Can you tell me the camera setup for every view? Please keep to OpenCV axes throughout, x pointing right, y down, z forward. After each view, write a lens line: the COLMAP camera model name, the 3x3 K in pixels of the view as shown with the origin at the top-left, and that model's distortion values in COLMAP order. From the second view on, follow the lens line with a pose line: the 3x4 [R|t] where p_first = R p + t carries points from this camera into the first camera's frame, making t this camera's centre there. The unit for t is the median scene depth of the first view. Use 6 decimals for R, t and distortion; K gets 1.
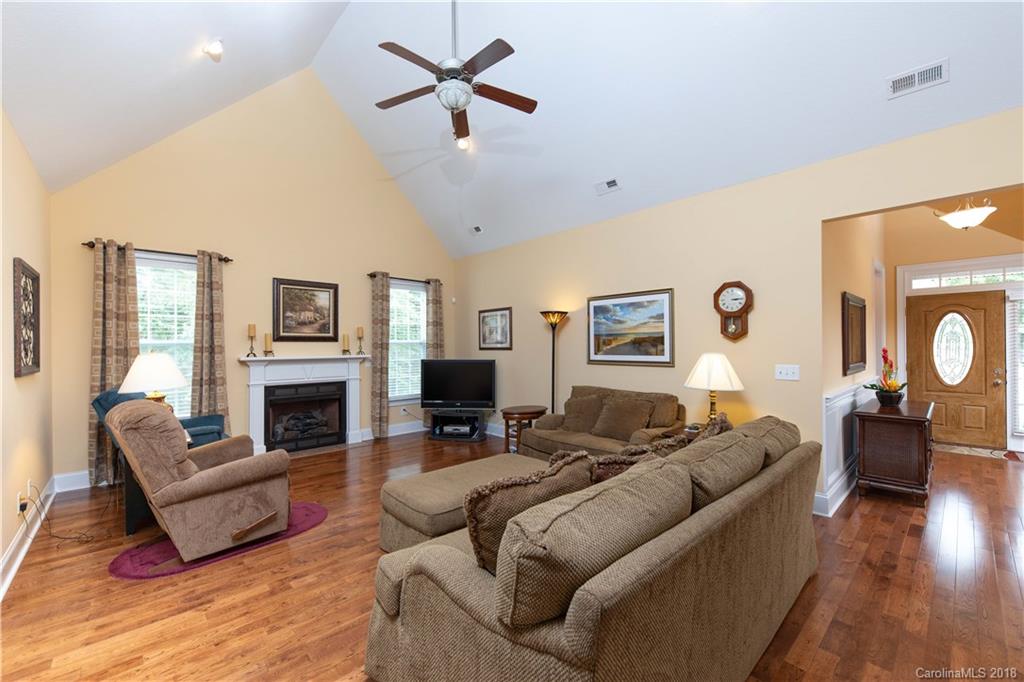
lens RADIAL K [[414.4, 0, 512.0], [0, 414.4, 341.0], [0, 0, 1]] dist [-0.001379, -0.000346]
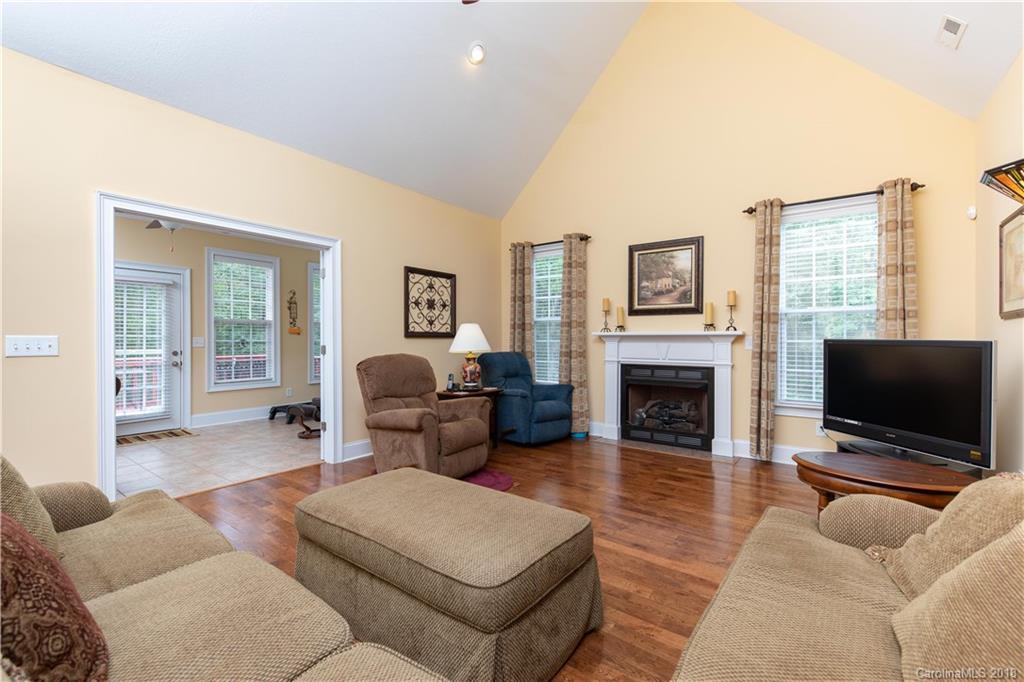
lens RADIAL K [[433.3, 0, 512.0], [0, 433.3, 341.0], [0, 0, 1]] dist [-0.000422, -0.000136]
pose [[0.165743, 0.010640, -0.986112, 0.304255], [0.005490, 0.999916, 0.011712, 0.041755], [0.986154, -0.007354, 0.165671, 0.553004]]
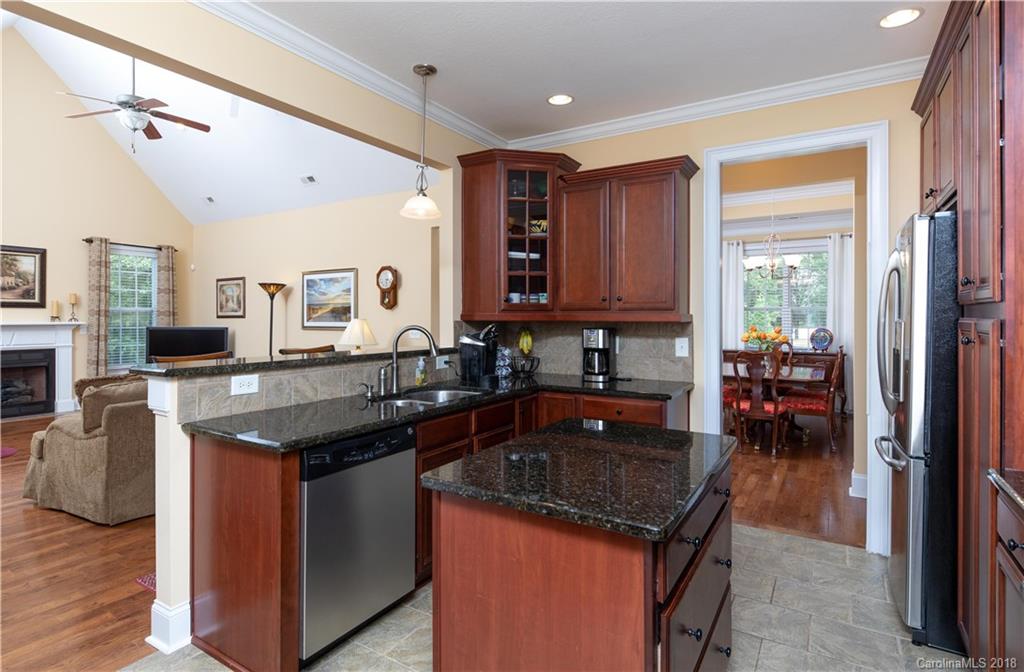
lens RADIAL K [[534.7, 0, 500.5], [0, 534.7, 315.4], [0, 0, 1]] dist [0.001448, 0.000016]
pose [[0.964467, 0.007845, 0.264086, 0.290246], [-0.009256, 0.999949, 0.004099, 0.004109], [-0.264040, -0.006398, 0.964490, -0.515719]]
